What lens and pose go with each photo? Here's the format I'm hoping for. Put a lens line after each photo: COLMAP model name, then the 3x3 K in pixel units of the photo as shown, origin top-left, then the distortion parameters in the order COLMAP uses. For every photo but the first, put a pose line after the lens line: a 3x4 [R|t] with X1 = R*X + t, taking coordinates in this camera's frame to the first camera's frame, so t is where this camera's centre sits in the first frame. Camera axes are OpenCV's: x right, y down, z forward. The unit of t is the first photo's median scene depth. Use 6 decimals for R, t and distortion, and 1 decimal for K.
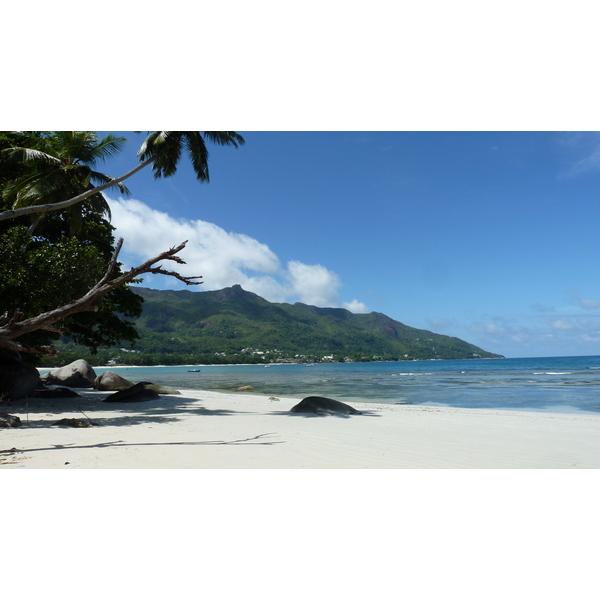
lens RADIAL K [[411.5, 0, 301.1], [0, 411.5, 298.6], [0, 0, 1]] dist [-0.043516, 0.015340]
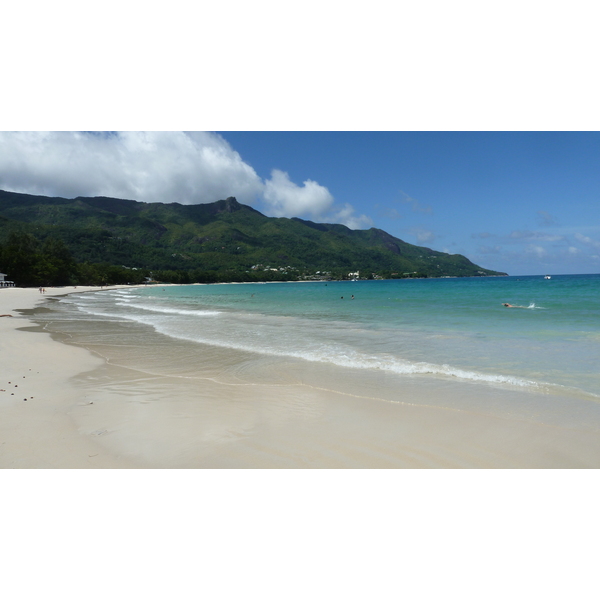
lens RADIAL K [[411.5, 0, 302.0], [0, 411.5, 300.6], [0, 0, 1]] dist [-0.043516, 0.015340]
pose [[0.998762, -0.007430, 0.049180, -0.060678], [-0.002563, 0.979779, 0.200069, 0.012228], [-0.049672, -0.199947, 0.978547, 0.068371]]
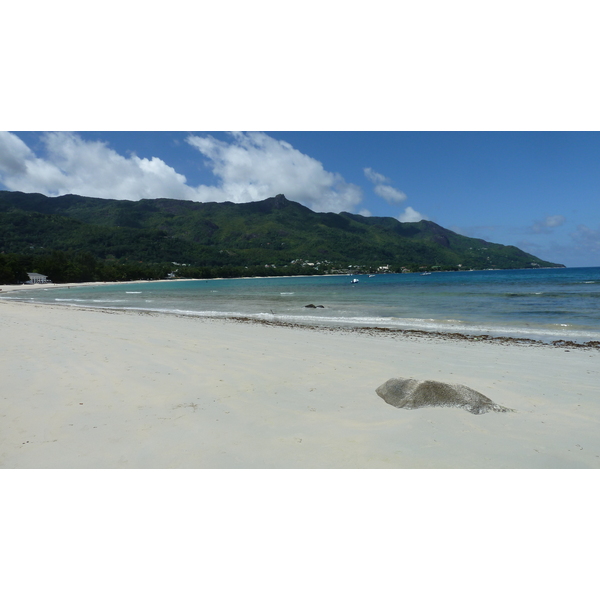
lens RADIAL K [[411.5, 0, 301.4], [0, 411.5, 300.2], [0, 0, 1]] dist [-0.043516, 0.015340]
pose [[0.995228, -0.005448, -0.097427, -0.020284], [0.026325, 0.976411, 0.214312, 0.004784], [0.093961, -0.215854, 0.971894, 0.026529]]
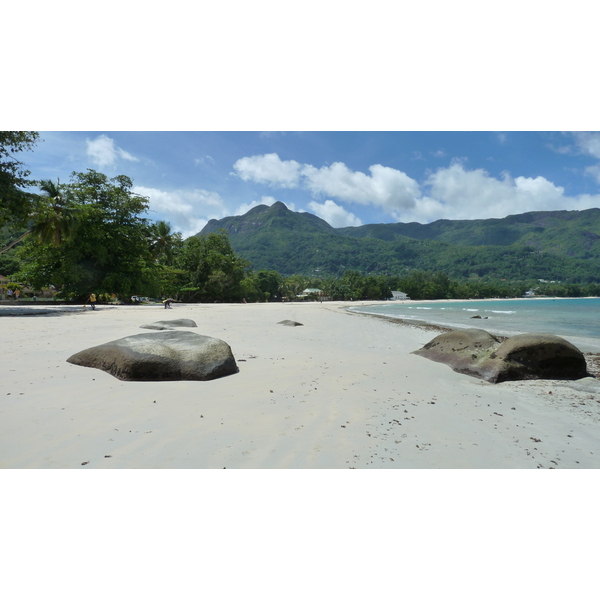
lens RADIAL K [[411.5, 0, 305.3], [0, 411.5, 295.3], [0, 0, 1]] dist [-0.043516, 0.015340]
pose [[0.595786, -0.007432, -0.803108, -0.011763], [0.132174, 0.987230, 0.088917, 0.004349], [0.792192, -0.159126, 0.589161, 0.023382]]
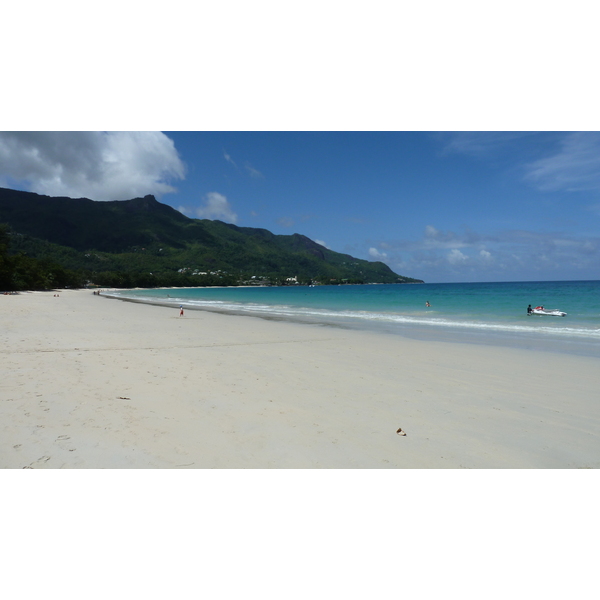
lens RADIAL K [[411.5, 0, 302.1], [0, 411.5, 303.8], [0, 0, 1]] dist [-0.043516, 0.015340]
pose [[0.967667, -0.006258, 0.252155, -0.085947], [-0.043100, 0.980887, 0.189747, 0.017686], [-0.248523, -0.194480, 0.948902, 0.102213]]
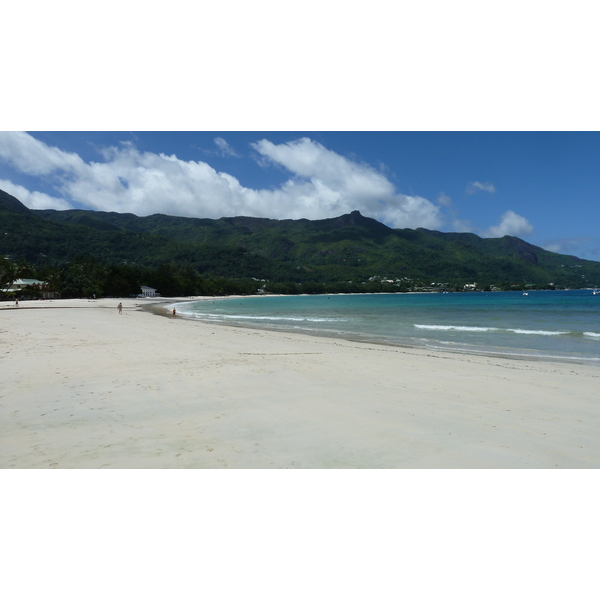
lens RADIAL K [[411.5, 0, 301.8], [0, 411.5, 299.2], [0, 0, 1]] dist [-0.043516, 0.015340]
pose [[0.965304, 0.006139, -0.261056, -0.035740], [0.038789, 0.985261, 0.166602, 0.006369], [0.258231, -0.170948, 0.950838, 0.036387]]
